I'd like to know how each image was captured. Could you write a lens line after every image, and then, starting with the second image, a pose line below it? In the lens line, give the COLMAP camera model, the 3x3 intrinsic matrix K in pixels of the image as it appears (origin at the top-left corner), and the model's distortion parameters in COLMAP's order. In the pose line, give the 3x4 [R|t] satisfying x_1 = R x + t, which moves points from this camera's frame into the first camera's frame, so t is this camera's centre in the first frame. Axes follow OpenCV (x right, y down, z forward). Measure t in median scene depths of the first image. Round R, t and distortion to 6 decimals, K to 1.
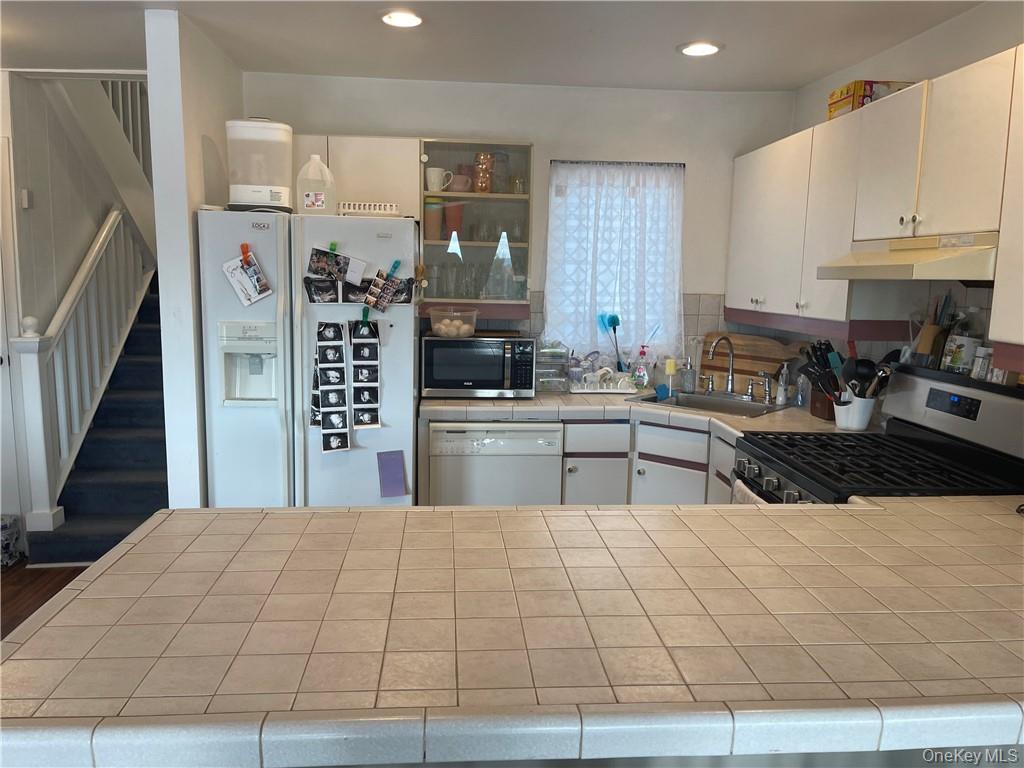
lens RADIAL K [[774.8, 0, 506.9], [0, 774.8, 382.5], [0, 0, 1]] dist [0.066553, -0.079749]
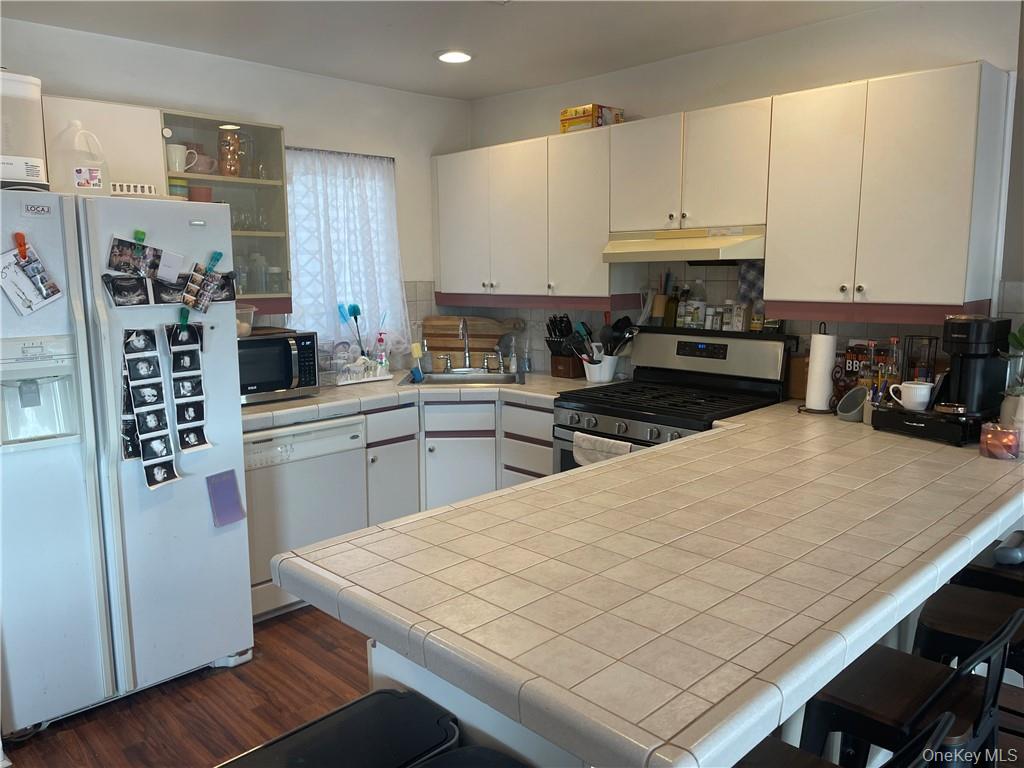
lens RADIAL K [[774.8, 0, 506.9], [0, 774.8, 382.5], [0, 0, 1]] dist [0.066553, -0.079749]
pose [[0.768506, -0.120147, 0.628462, -0.450207], [0.113866, 0.992214, 0.050449, -0.019427], [-0.629630, 0.032790, 0.776203, 0.121895]]
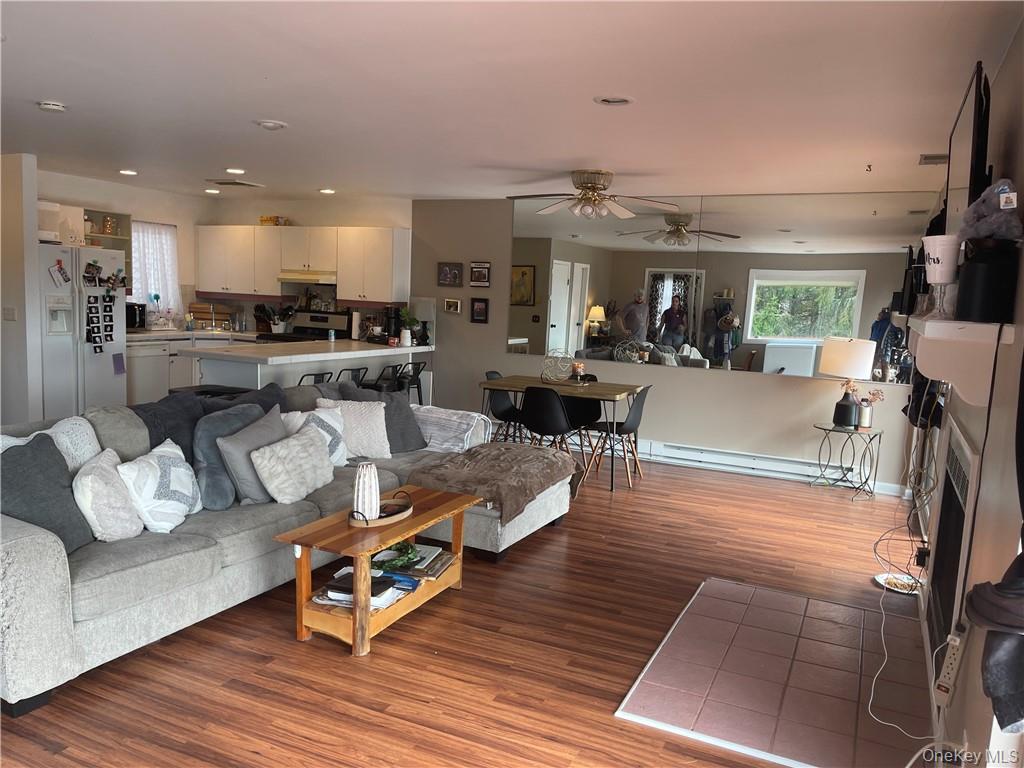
lens RADIAL K [[770.0, 0, 512.0], [0, 770.0, 384.0], [0, 0, 1]] dist [0.074881, -0.092221]
pose [[0.498398, -0.097188, 0.861484, -1.568600], [0.085699, 0.994353, 0.062598, 0.136000], [-0.862702, 0.042629, 0.503912, -1.143055]]
